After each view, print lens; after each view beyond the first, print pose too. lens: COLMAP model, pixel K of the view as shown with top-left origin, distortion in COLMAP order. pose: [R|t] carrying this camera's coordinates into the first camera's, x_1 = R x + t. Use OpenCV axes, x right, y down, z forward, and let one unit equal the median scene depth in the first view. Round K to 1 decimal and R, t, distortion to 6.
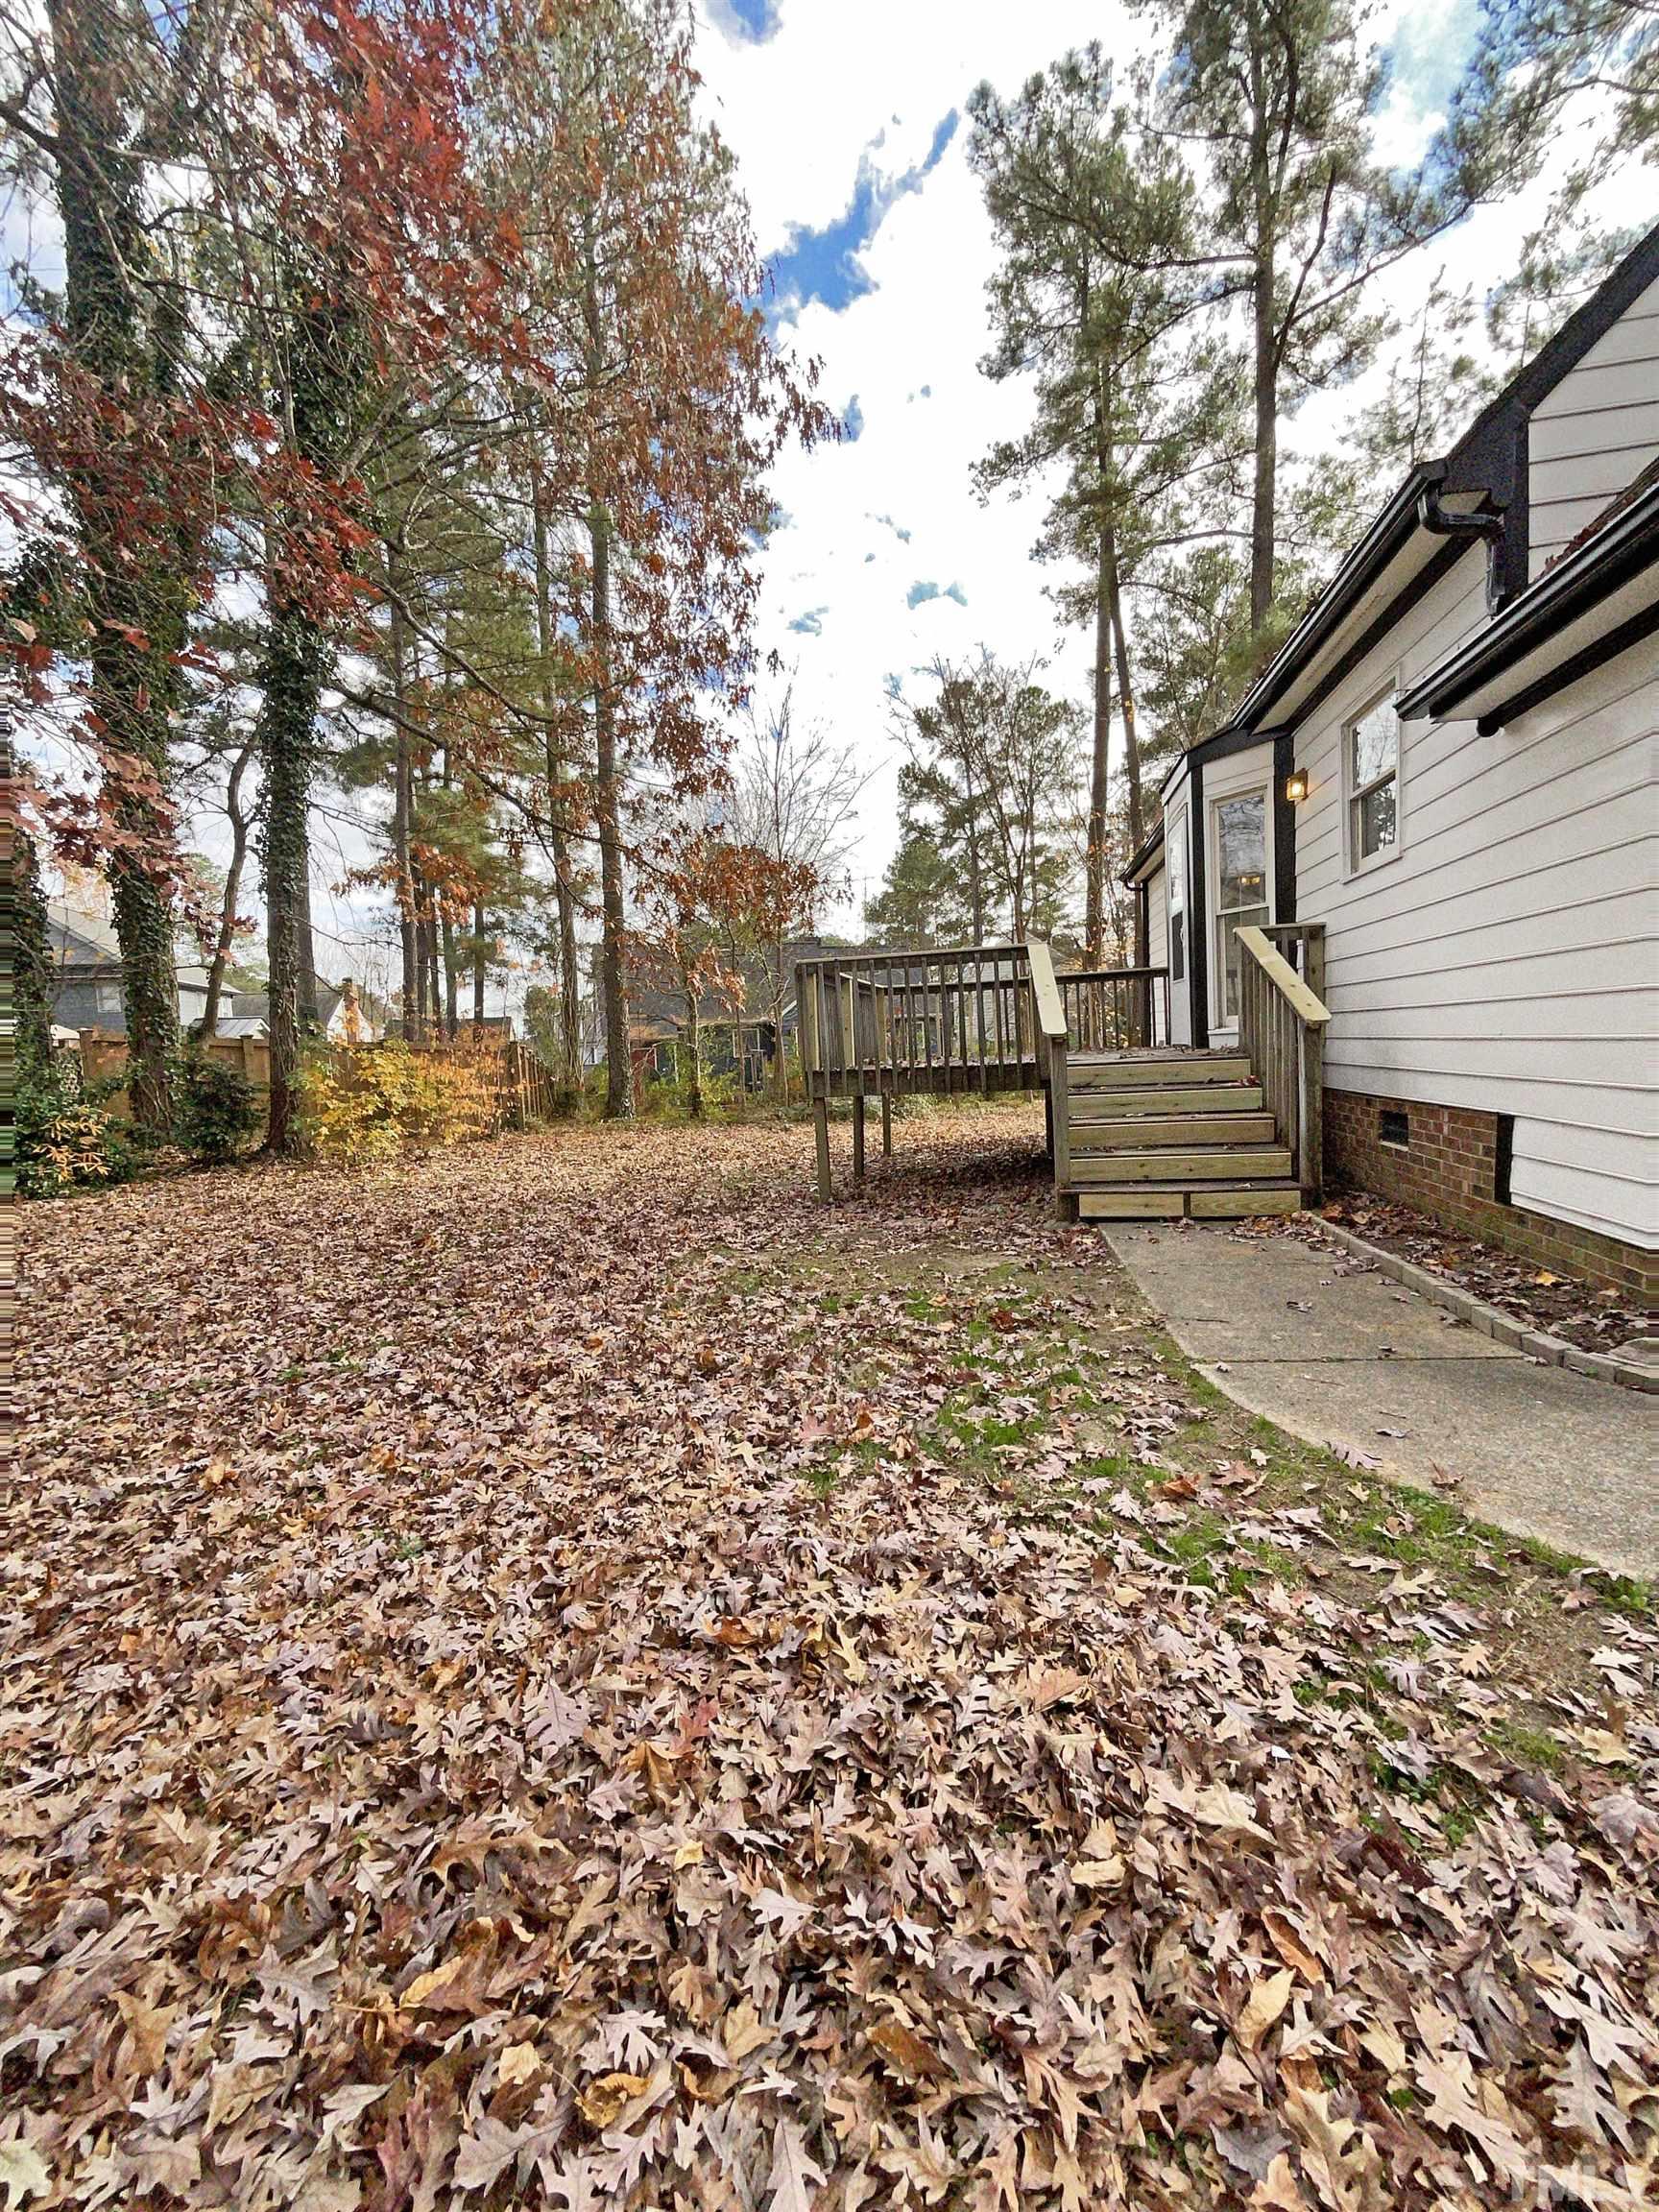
lens RADIAL K [[900.7, 0, 833.3], [0, 900.7, 1102.8], [0, 0, 1]] dist [0.007742, -0.003953]
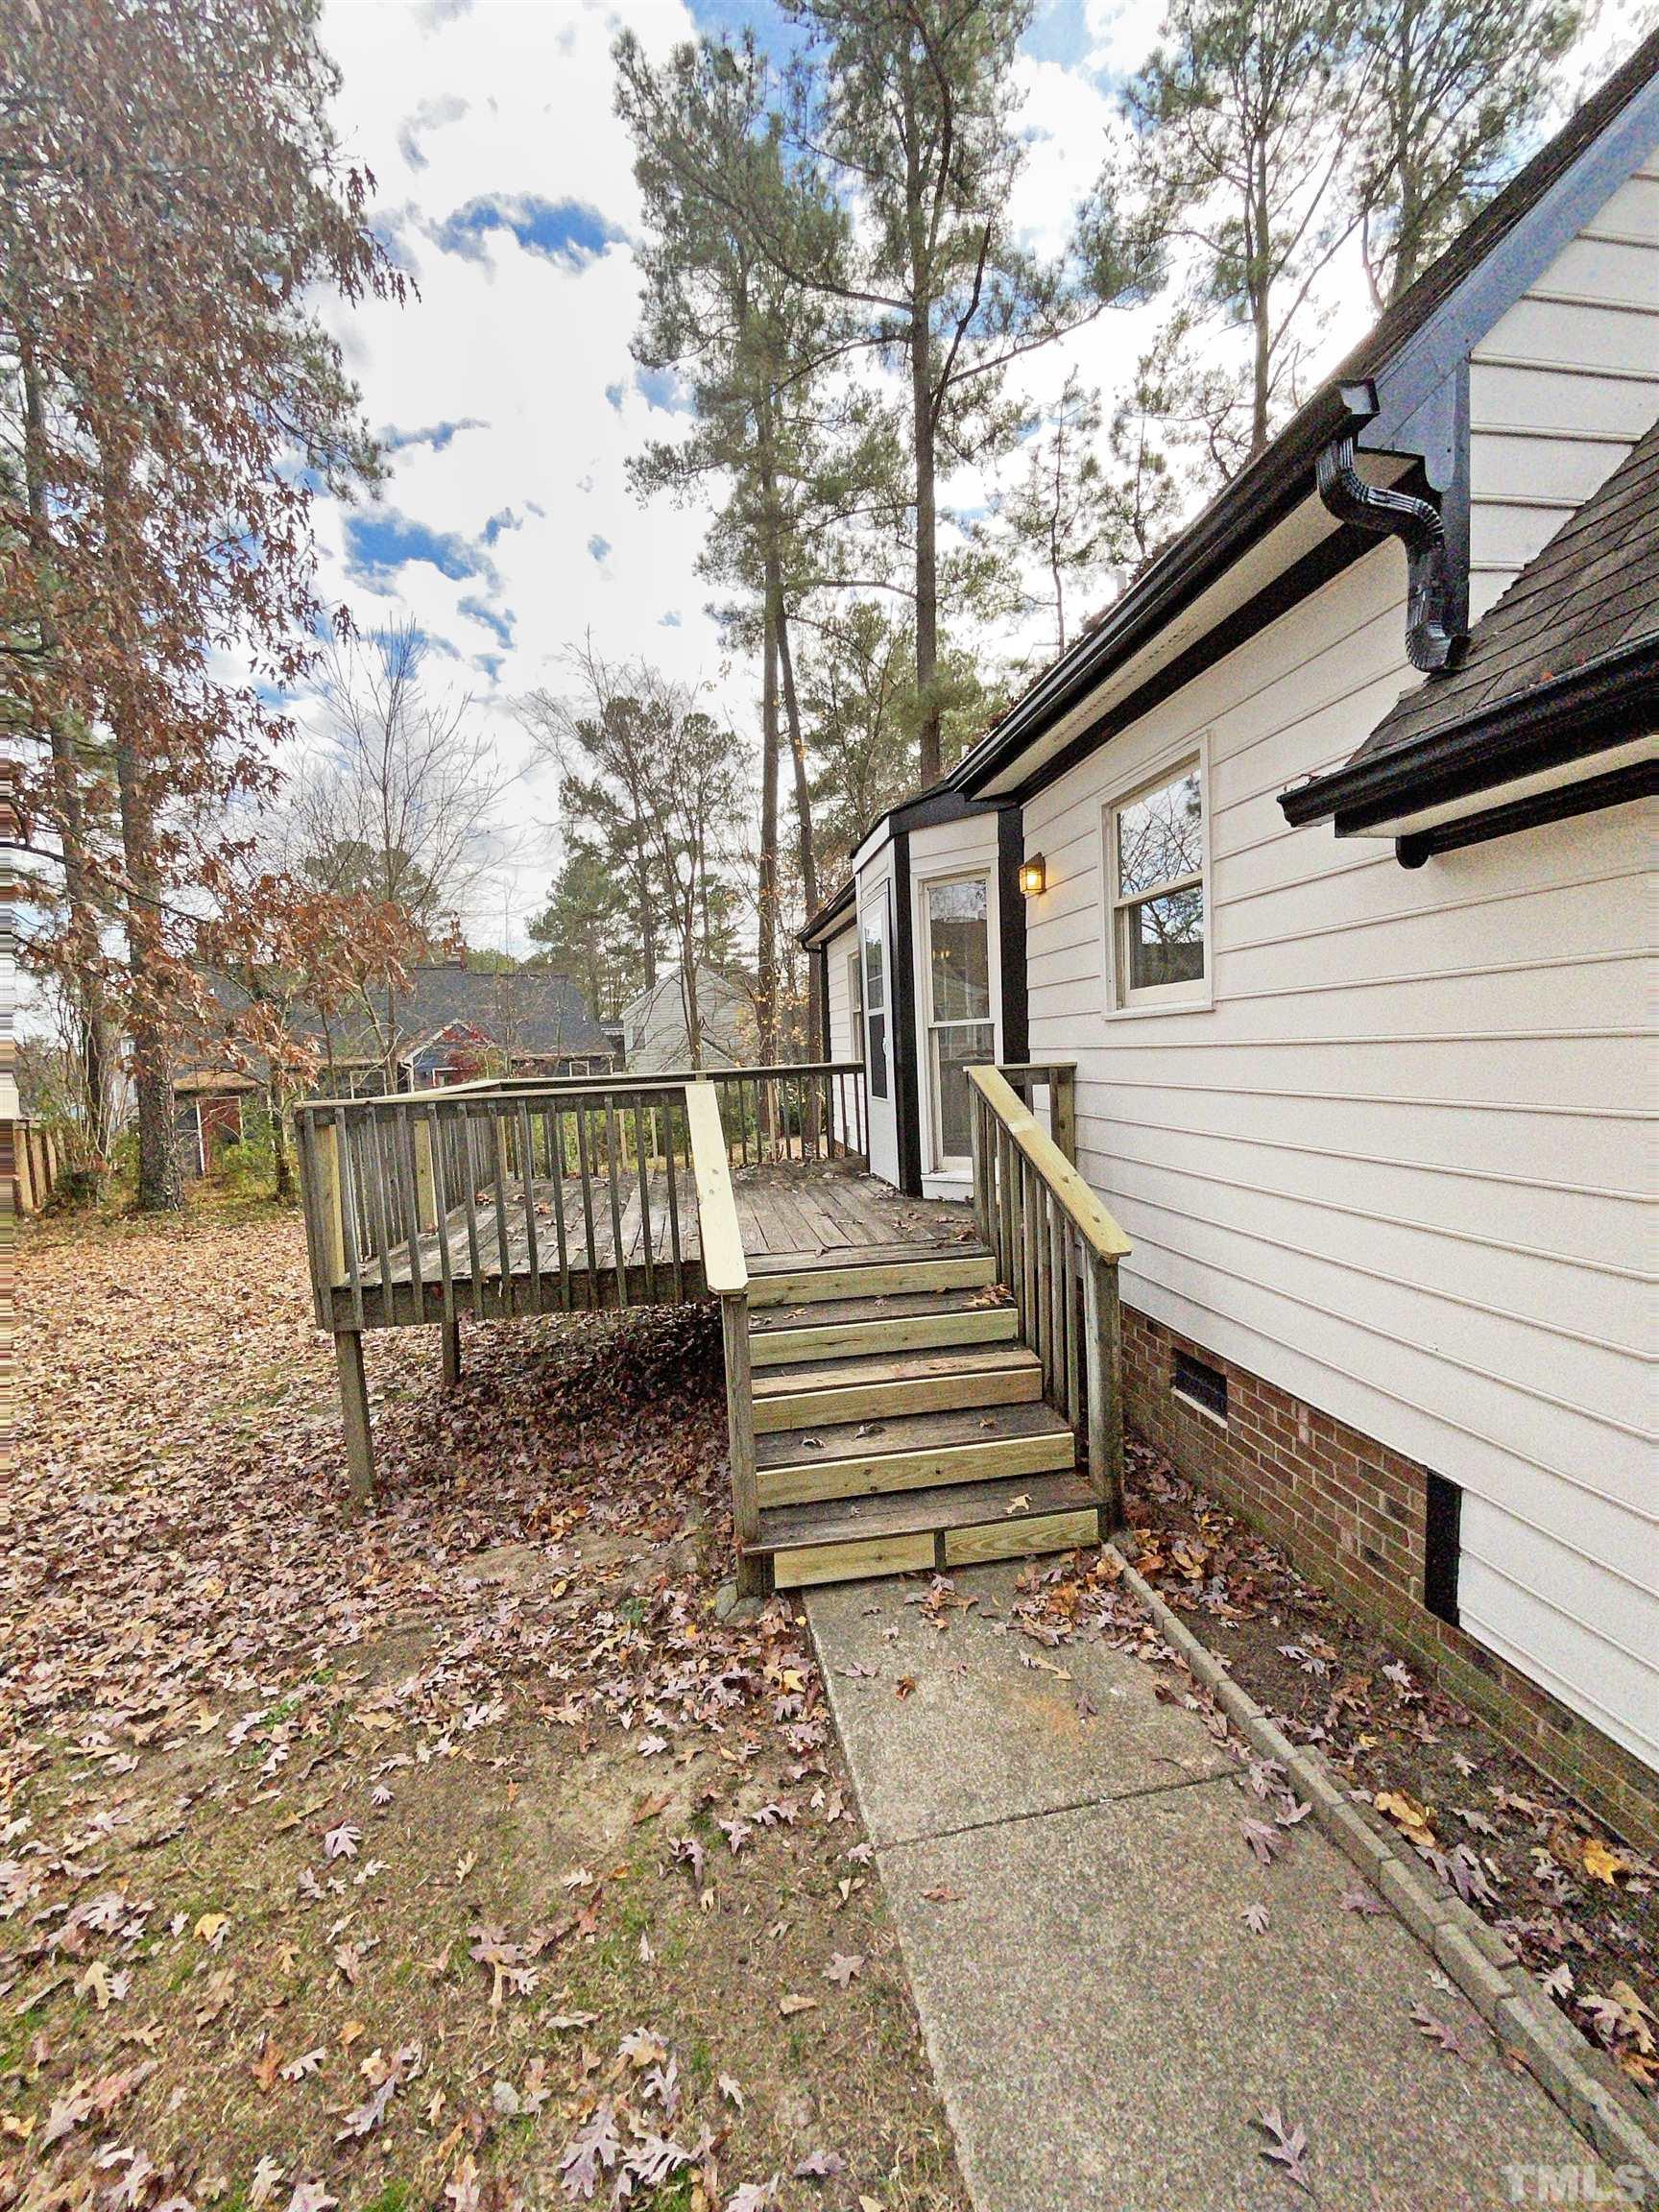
lens RADIAL K [[900.7, 0, 836.9], [0, 900.7, 1104.6], [0, 0, 1]] dist [0.007742, -0.003953]
pose [[0.936172, -0.013946, 0.351267, 0.029124], [0.020988, 0.999648, -0.016249, -0.048757], [-0.350916, 0.022585, 0.936134, 0.114212]]
